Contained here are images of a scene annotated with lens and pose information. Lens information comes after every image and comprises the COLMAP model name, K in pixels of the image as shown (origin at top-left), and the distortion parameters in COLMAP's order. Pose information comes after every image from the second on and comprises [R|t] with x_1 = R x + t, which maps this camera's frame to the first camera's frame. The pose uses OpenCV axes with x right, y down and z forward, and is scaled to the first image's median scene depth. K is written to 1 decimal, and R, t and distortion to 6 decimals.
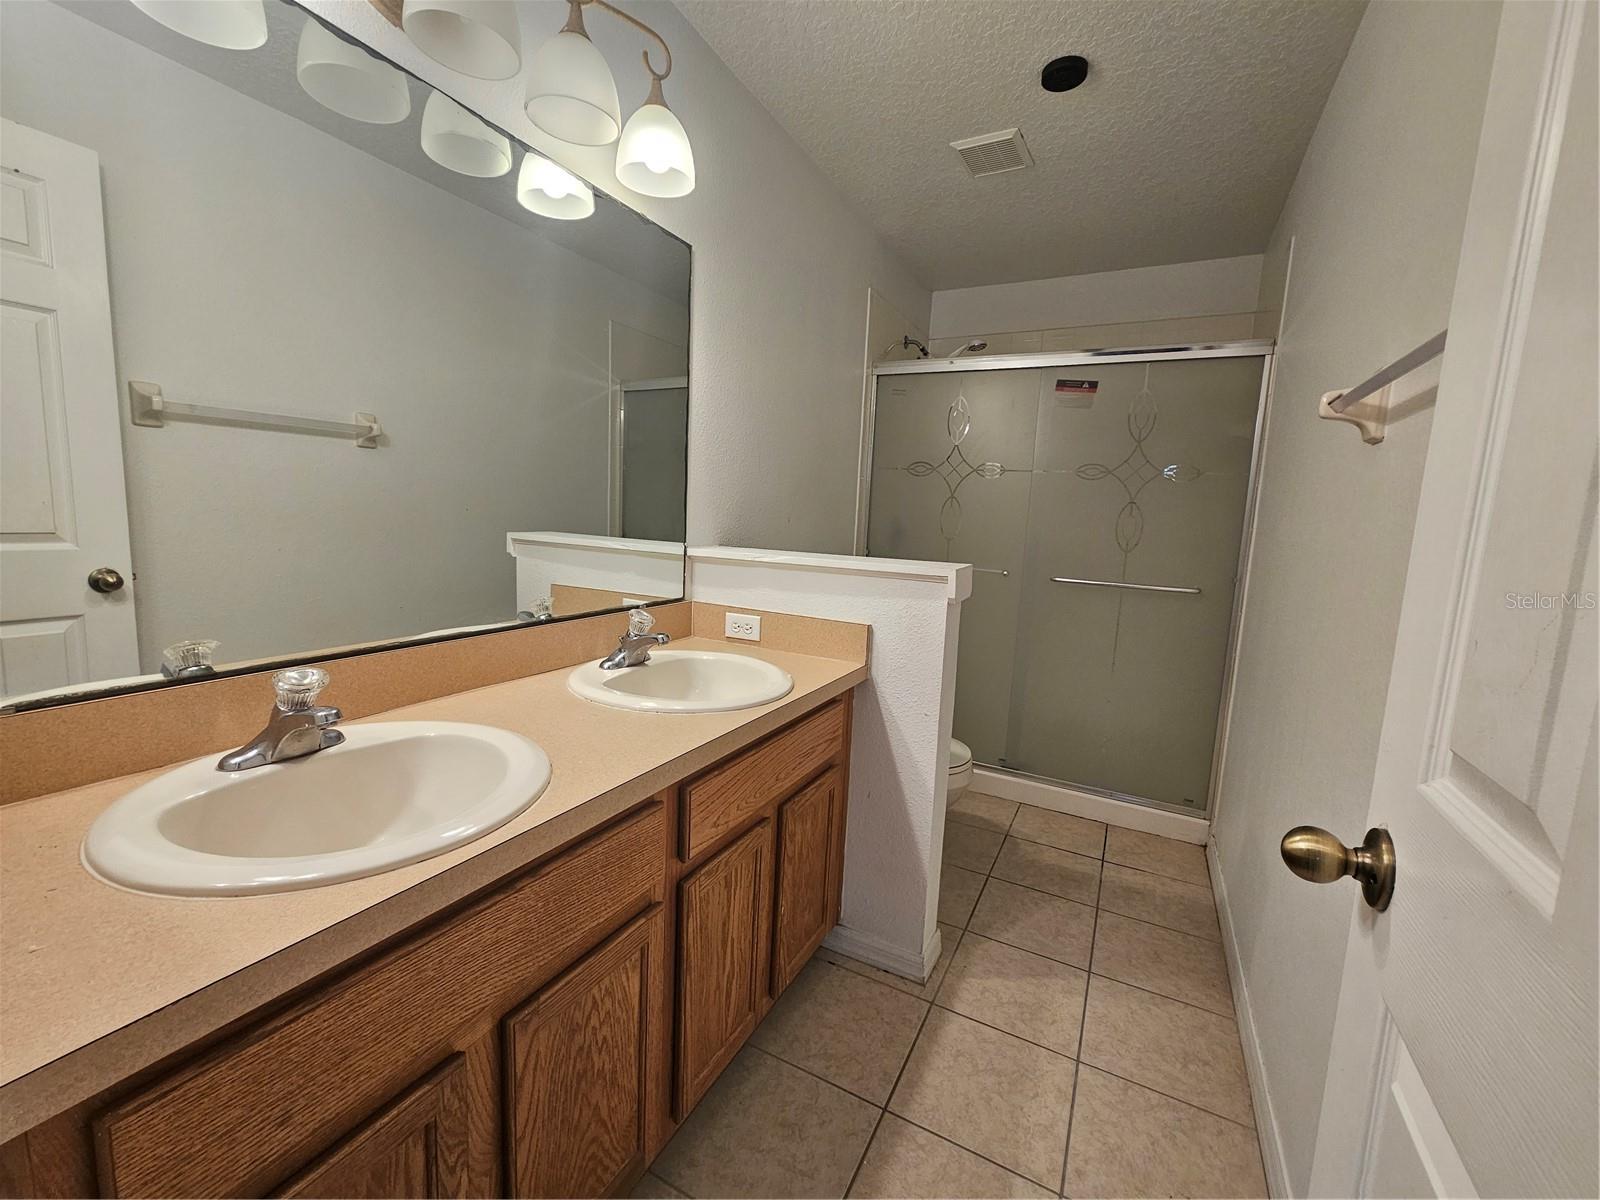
lens RADIAL K [[655.7, 0, 796.9], [0, 655.7, 596.8], [0, 0, 1]] dist [-0.002276, 0.001402]
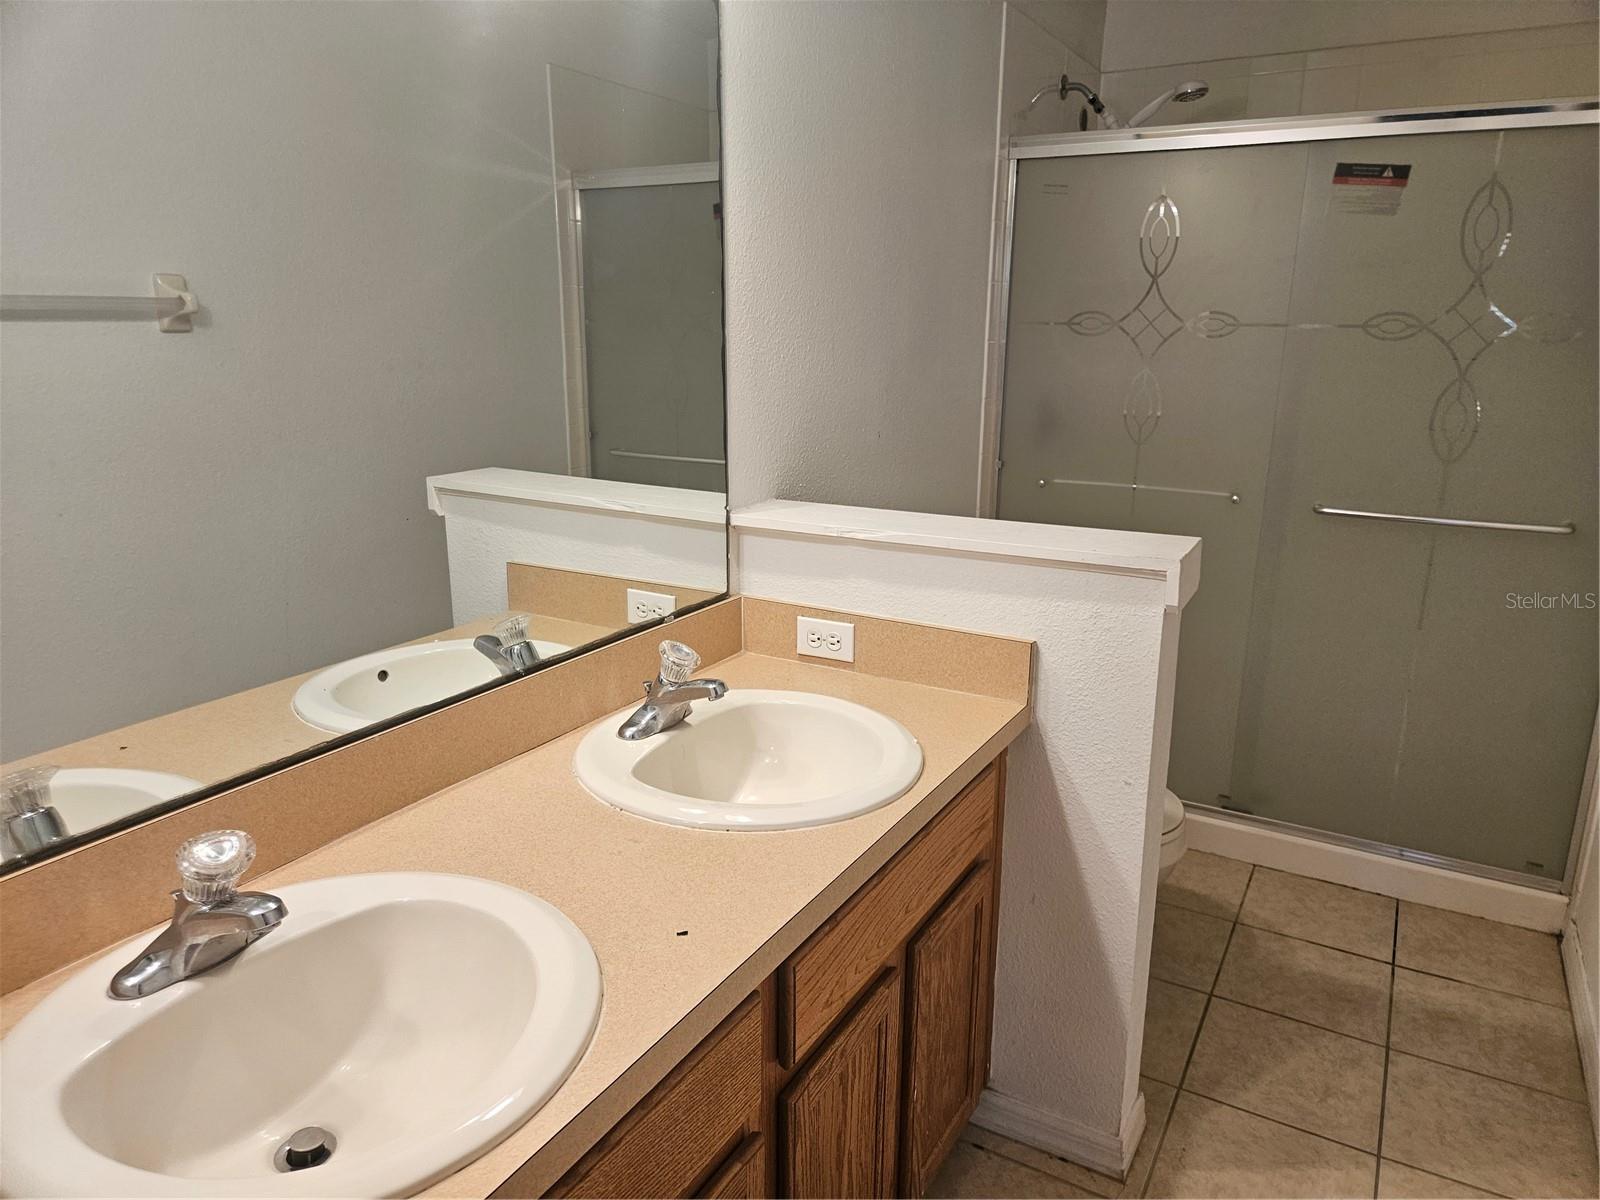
lens RADIAL K [[1077.4, 0, 814.2], [0, 1077.4, 591.1], [0, 0, 1]] dist [0.050799, -0.035543]
pose [[0.999173, -0.027642, -0.029805, -0.061795], [0.031164, 0.991663, 0.125036, -0.130663], [0.026100, -0.125861, 0.991704, -0.017244]]
